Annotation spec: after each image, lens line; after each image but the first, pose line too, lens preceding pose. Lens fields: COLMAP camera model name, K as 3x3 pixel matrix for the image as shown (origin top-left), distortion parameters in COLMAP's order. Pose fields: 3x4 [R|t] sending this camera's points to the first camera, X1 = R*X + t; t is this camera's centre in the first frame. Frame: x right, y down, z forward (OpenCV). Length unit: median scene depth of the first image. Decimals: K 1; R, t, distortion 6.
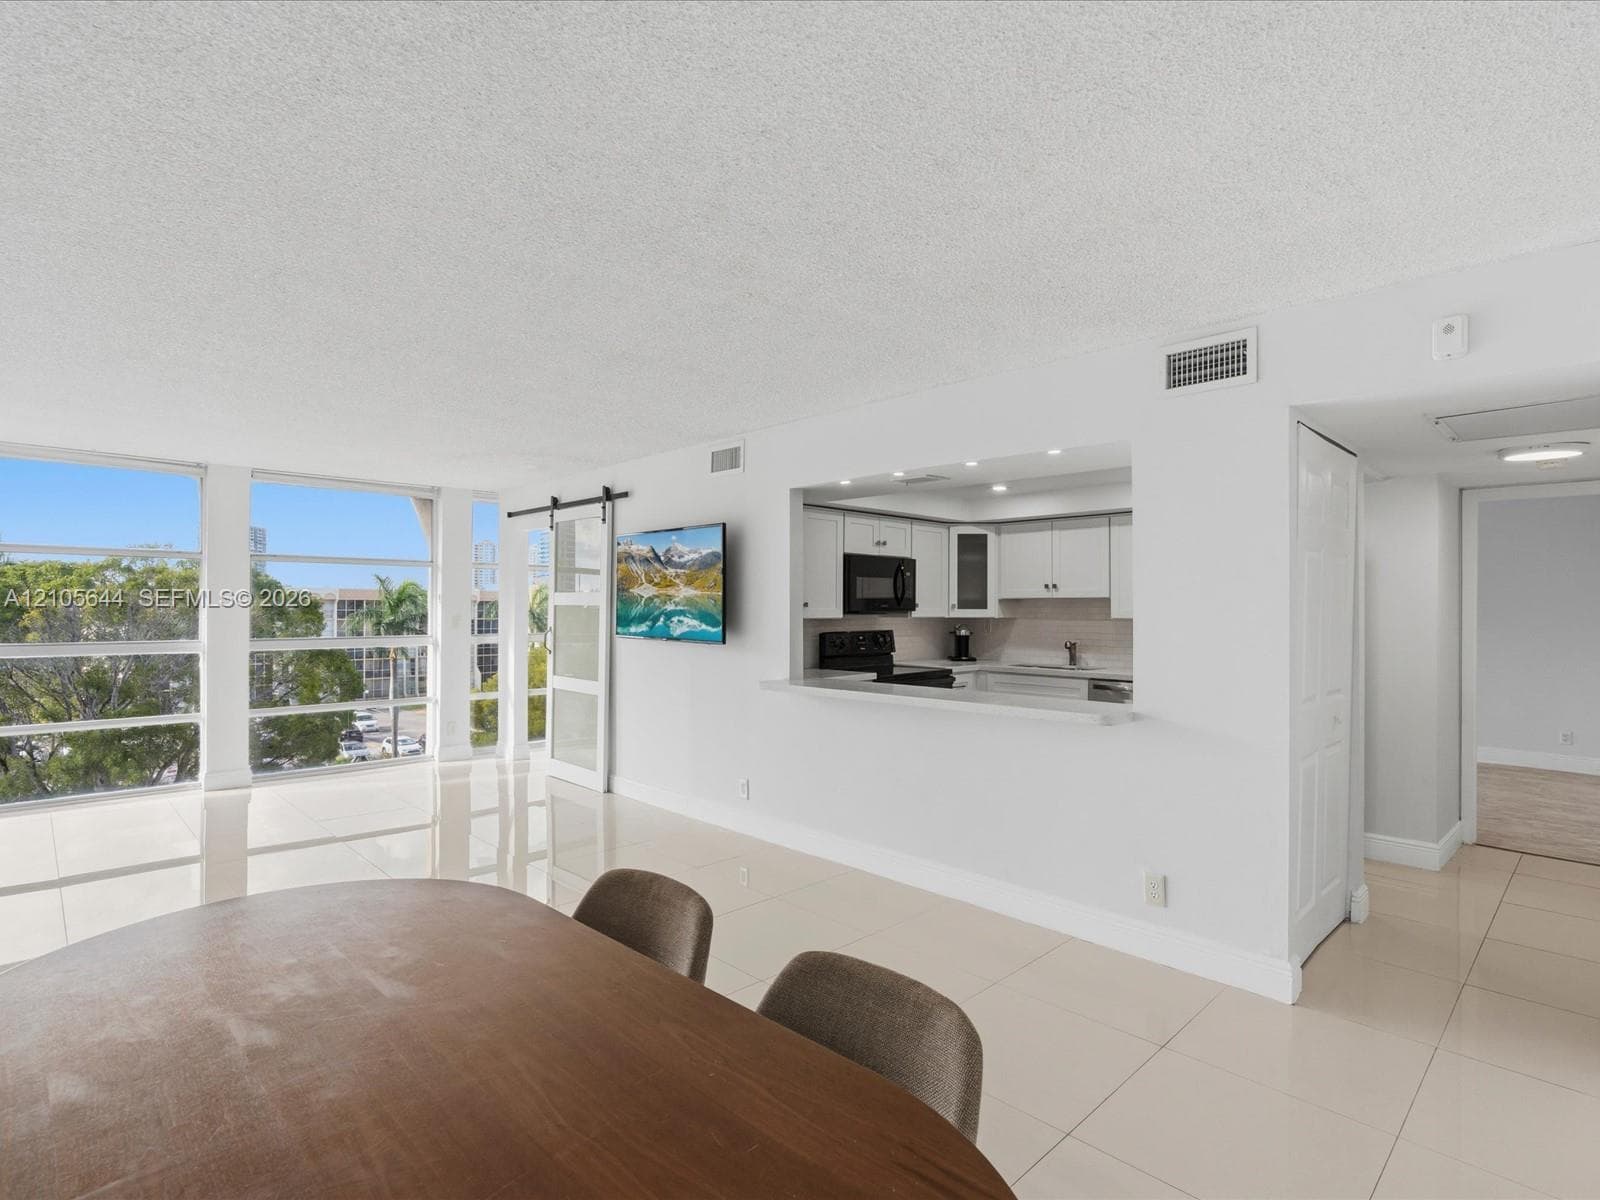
lens RADIAL K [[819.3, 0, 797.7], [0, 819.3, 608.7], [0, 0, 1]] dist [-0.013335, 0.005645]
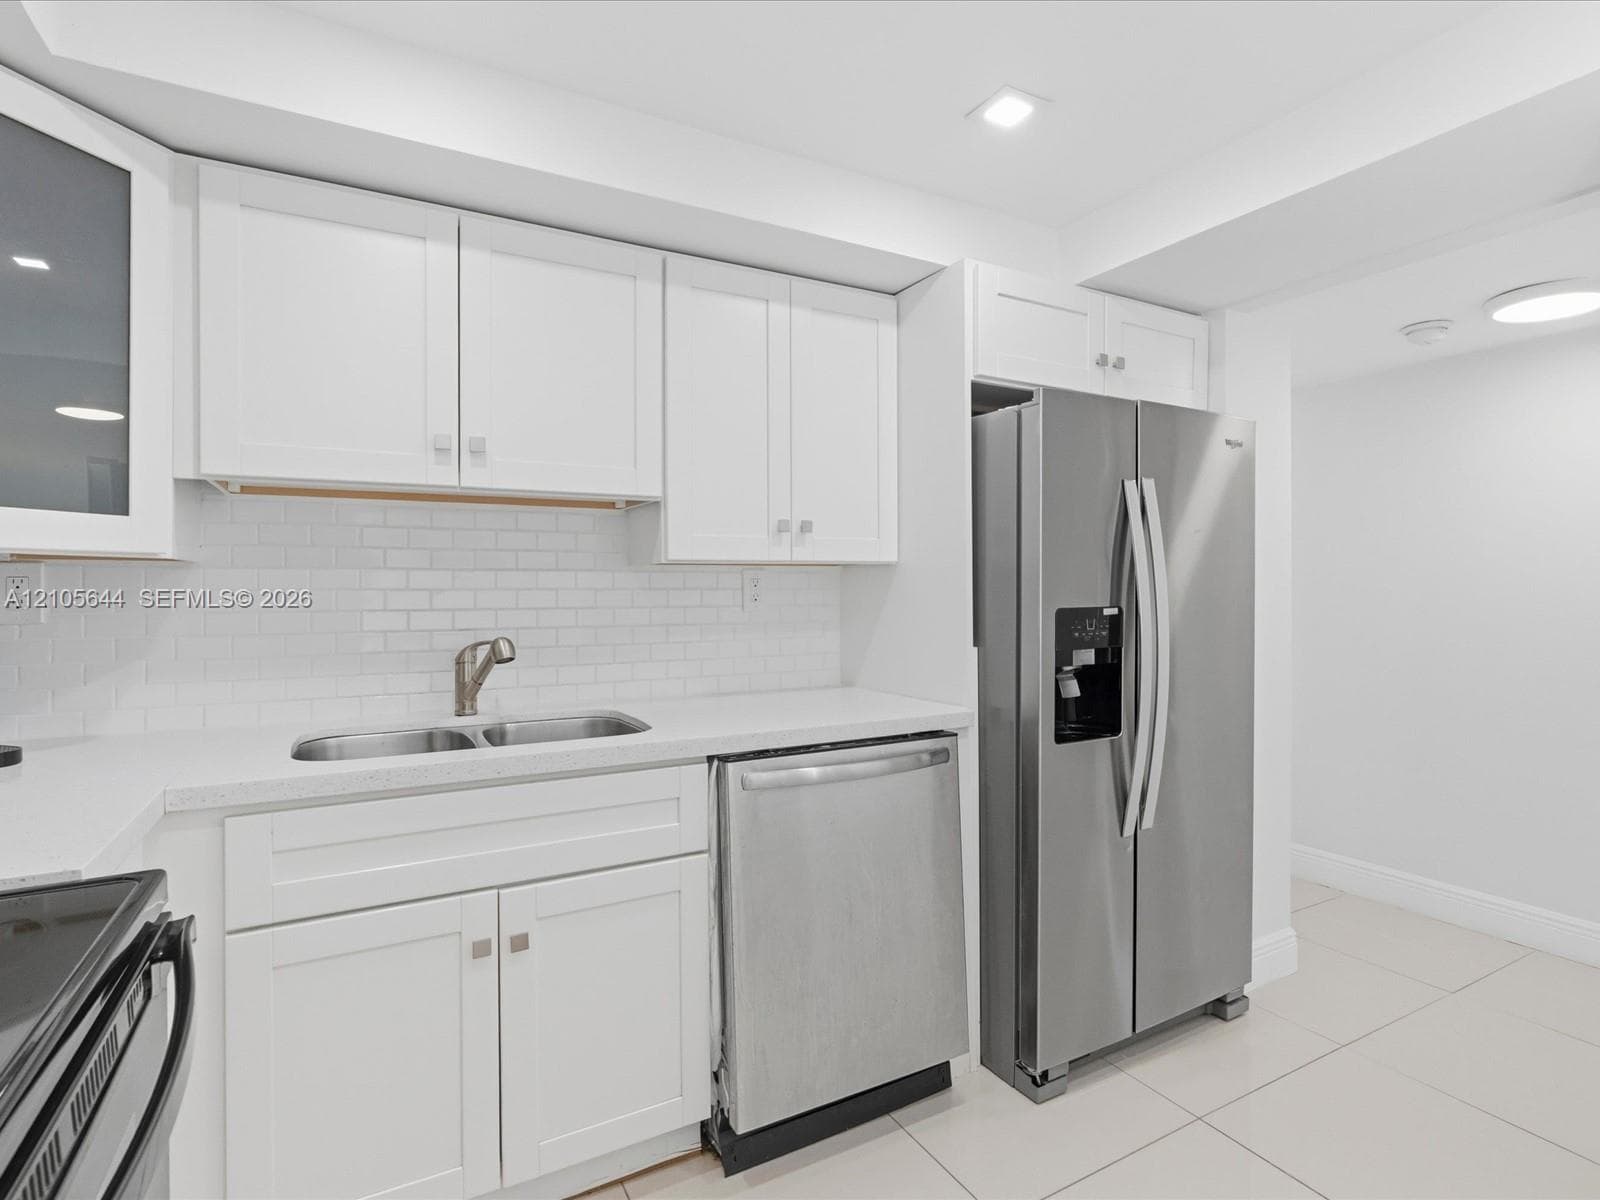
lens RADIAL K [[819.3, 0, 803.4], [0, 819.3, 583.4], [0, 0, 1]] dist [-0.013335, 0.005645]
pose [[0.246873, 0.000137, 0.969048, 0.070261], [0.001641, 0.999998, -0.000559, 0.020350], [-0.969046, 0.001728, 0.246873, 0.823381]]
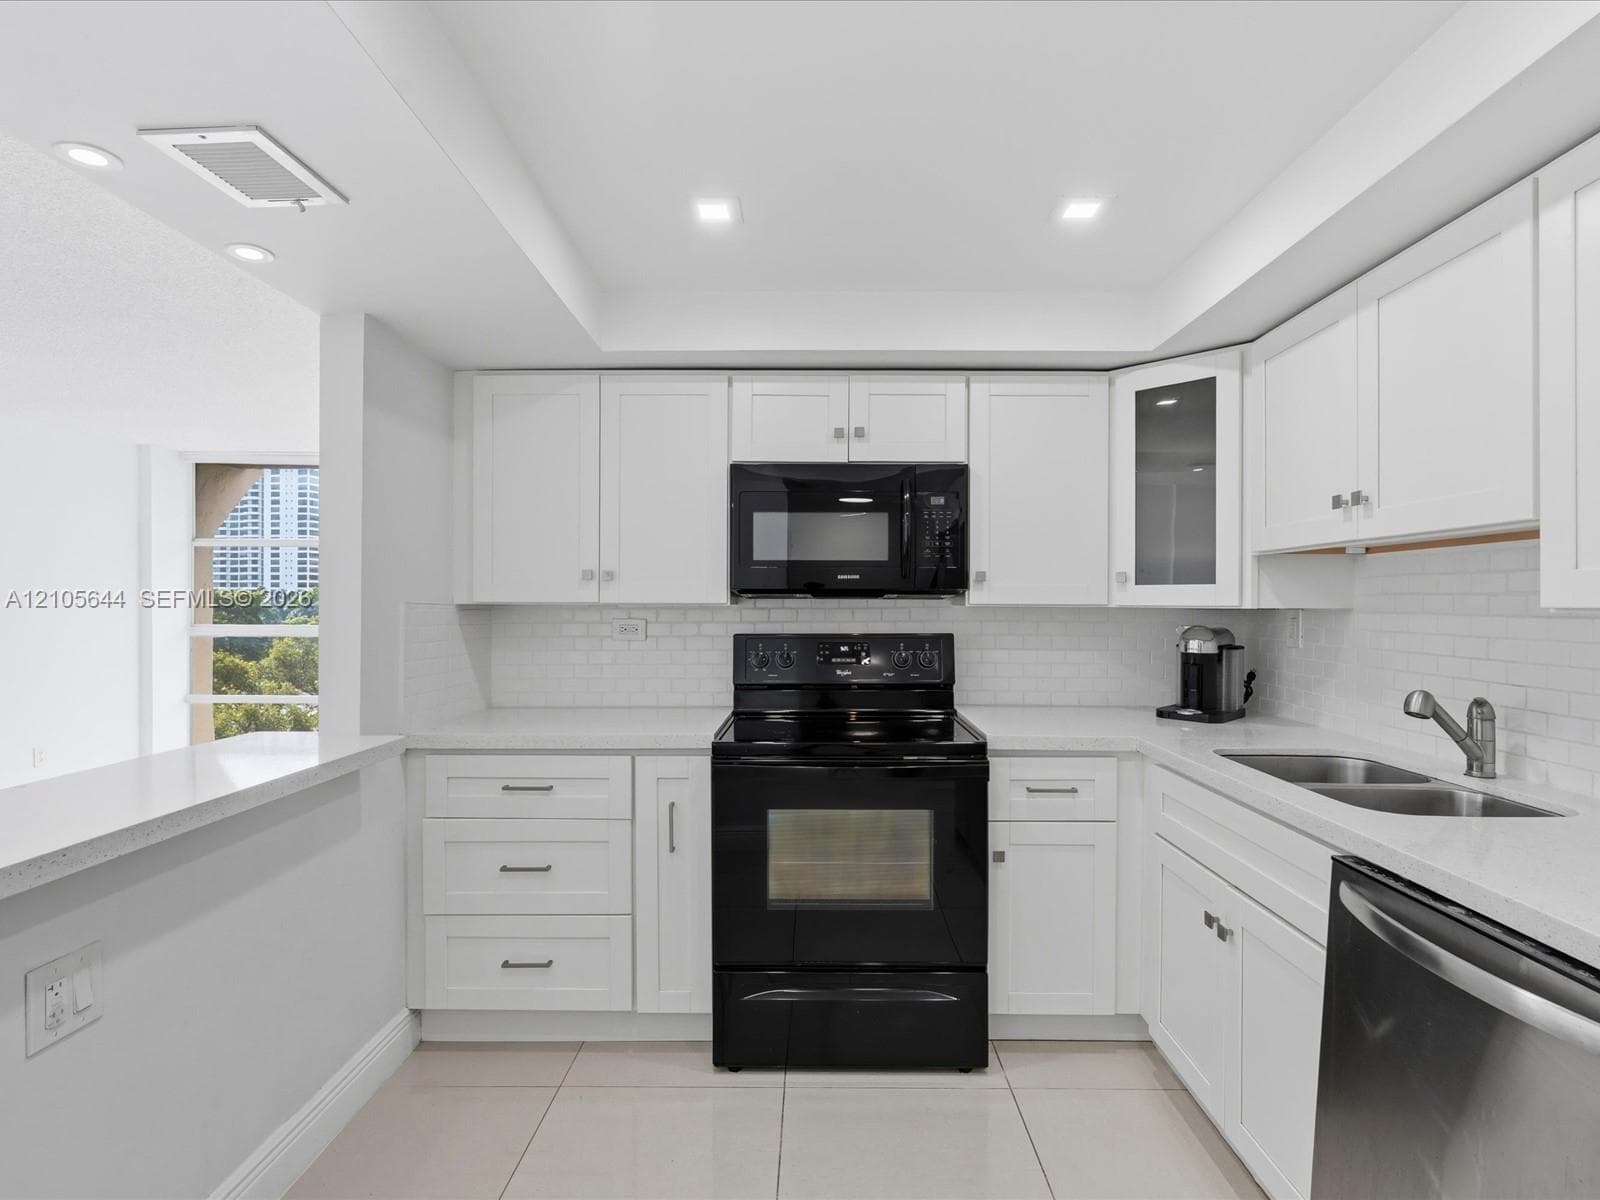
lens RADIAL K [[819.3, 0, 802.6], [0, 819.3, 602.6], [0, 0, 1]] dist [-0.013335, 0.005645]
pose [[0.709844, 0.000570, -0.704358, 0.379008], [-0.000166, 1.000000, 0.000642, 0.009218], [0.704359, -0.000339, 0.709844, 0.656717]]
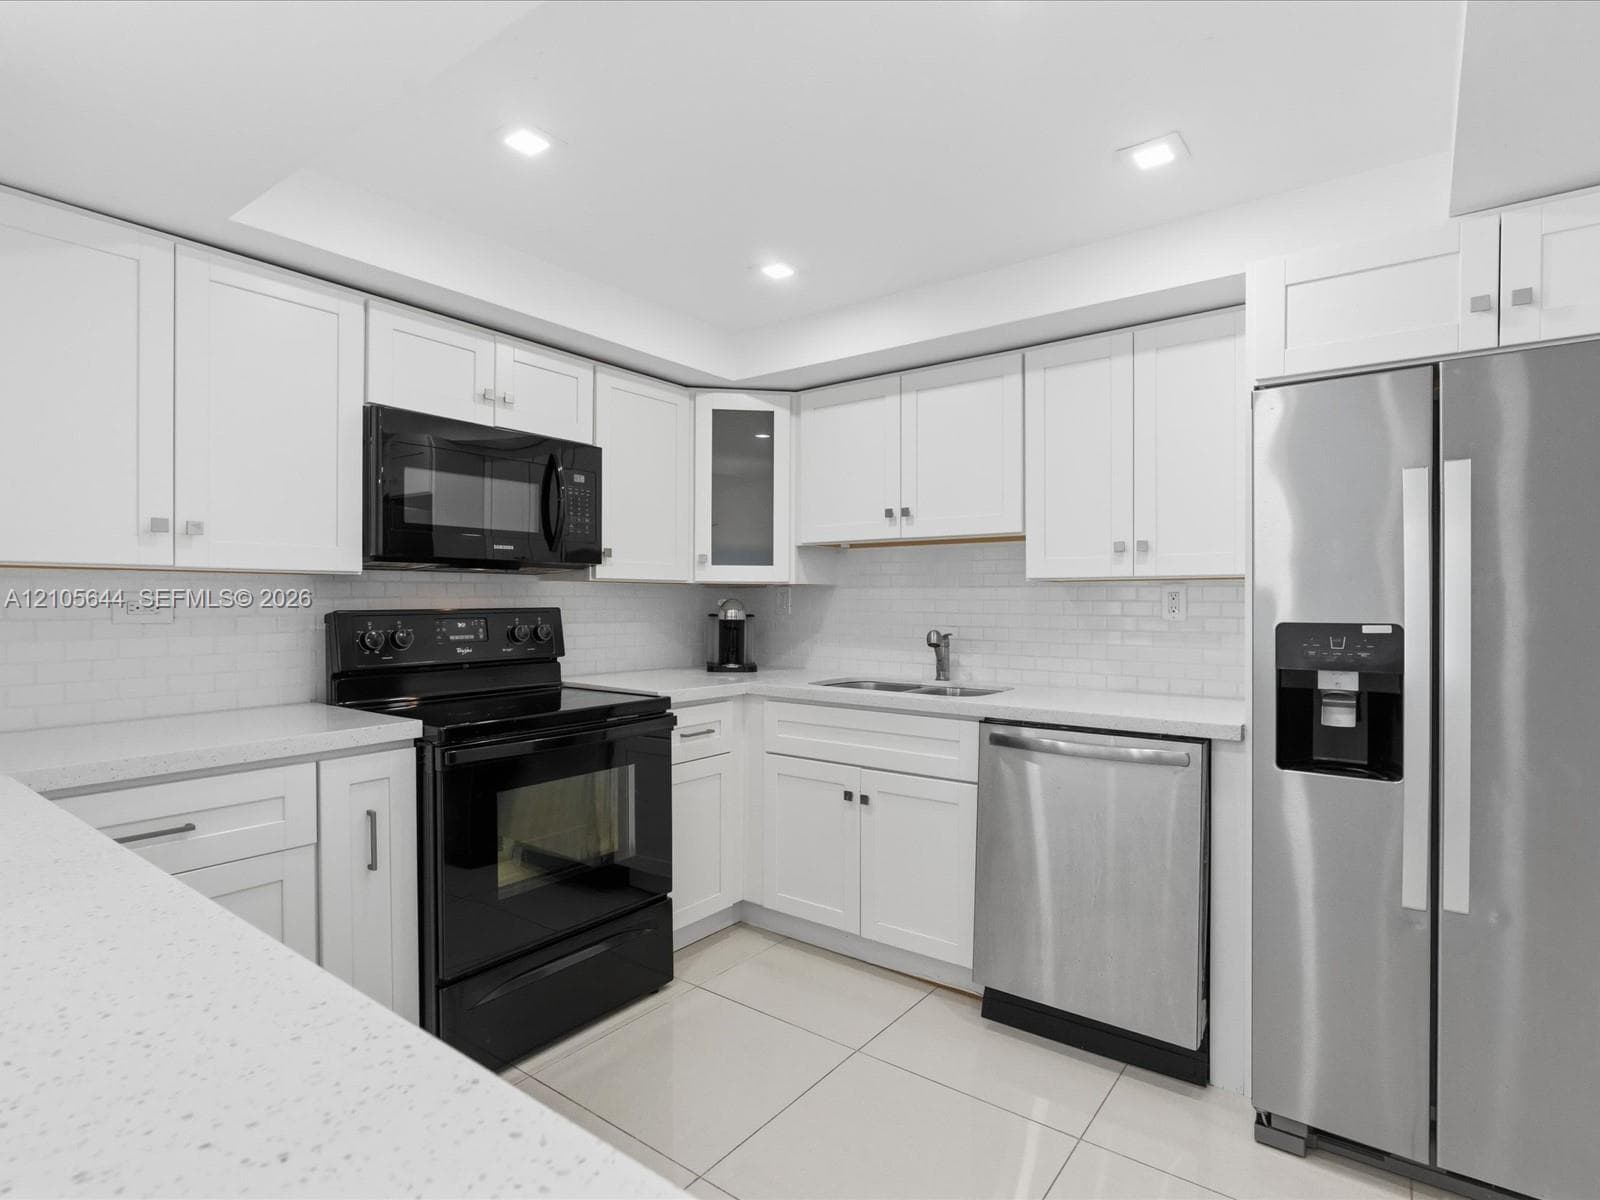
lens RADIAL K [[819.3, 0, 809.8], [0, 819.3, 602.2], [0, 0, 1]] dist [-0.013335, 0.005645]
pose [[0.986268, -0.000246, 0.165155, 0.183914], [-0.000542, 0.999989, 0.004730, 0.021274], [-0.165154, -0.004755, 0.986256, 0.551198]]
